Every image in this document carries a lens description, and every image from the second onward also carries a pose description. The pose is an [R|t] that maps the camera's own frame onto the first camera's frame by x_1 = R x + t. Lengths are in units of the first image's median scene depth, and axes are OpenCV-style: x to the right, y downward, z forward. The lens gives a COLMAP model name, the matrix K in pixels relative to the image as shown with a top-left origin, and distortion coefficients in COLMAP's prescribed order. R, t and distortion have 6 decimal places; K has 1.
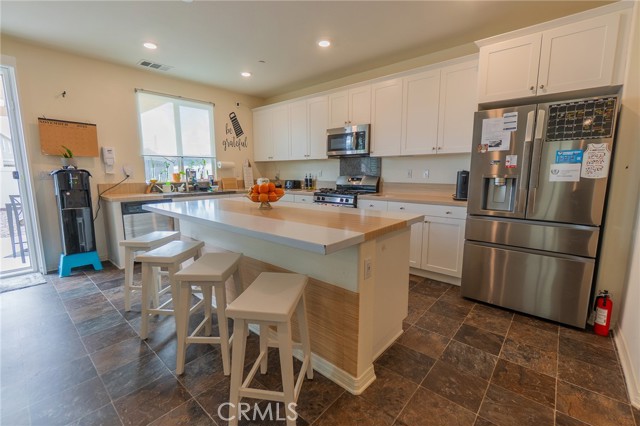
lens RADIAL K [[278.9, 0, 318.6], [0, 278.9, 209.0], [0, 0, 1]] dist [0.000768, 0.000947]
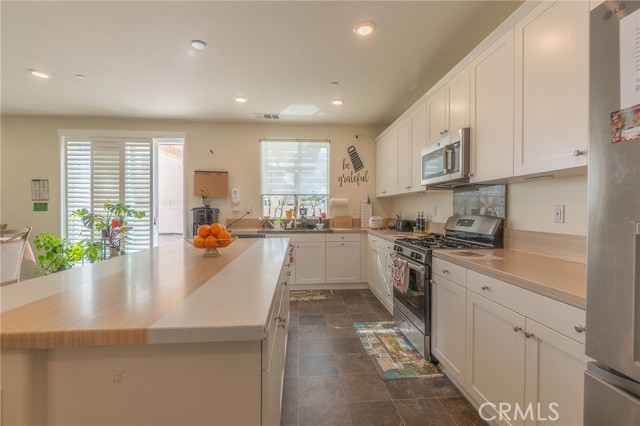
lens RADIAL K [[278.9, 0, 322.0], [0, 278.9, 207.6], [0, 0, 1]] dist [0.000768, 0.000947]
pose [[0.718738, -0.003648, -0.695272, 0.341484], [-0.092715, 0.990553, -0.101042, -0.049370], [0.689072, 0.137085, 0.711609, 0.375697]]
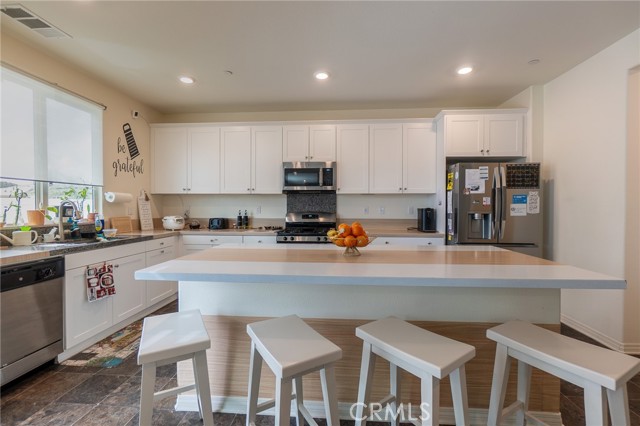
lens RADIAL K [[278.9, 0, 317.9], [0, 278.9, 206.9], [0, 0, 1]] dist [0.000768, 0.000947]
pose [[0.795780, 0.006241, 0.605554, -0.445432], [0.076237, 0.990959, -0.110399, -0.032148], [-0.600769, 0.134018, 0.788109, 0.240466]]
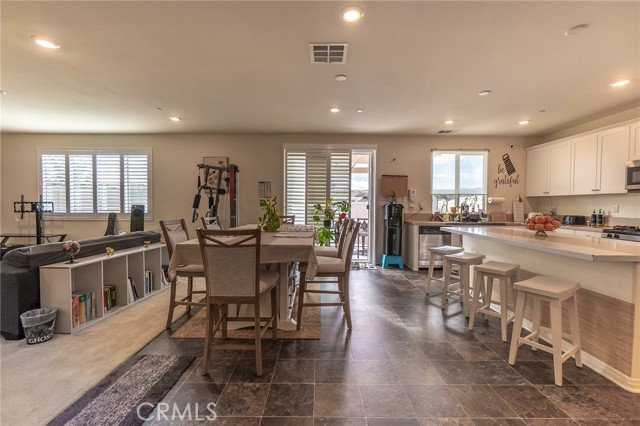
lens RADIAL K [[278.9, 0, 321.1], [0, 278.9, 214.4], [0, 0, 1]] dist [0.000768, 0.000947]
pose [[0.669025, 0.031155, -0.742587, 0.046995], [-0.105545, 0.992978, -0.053430, 0.044632], [0.735708, 0.114122, 0.667616, -0.348768]]
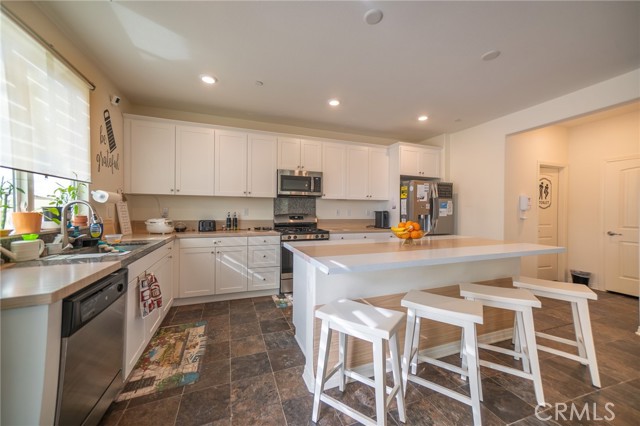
lens RADIAL K [[246.3, 0, 319.6], [0, 246.3, 204.8], [0, 0, 1]] dist [0.017139, 0.000536]
pose [[0.463318, 0.026480, 0.885796, -0.719999], [0.108160, 0.990391, -0.086180, -0.065436], [-0.879567, 0.135736, 0.456002, 0.491954]]
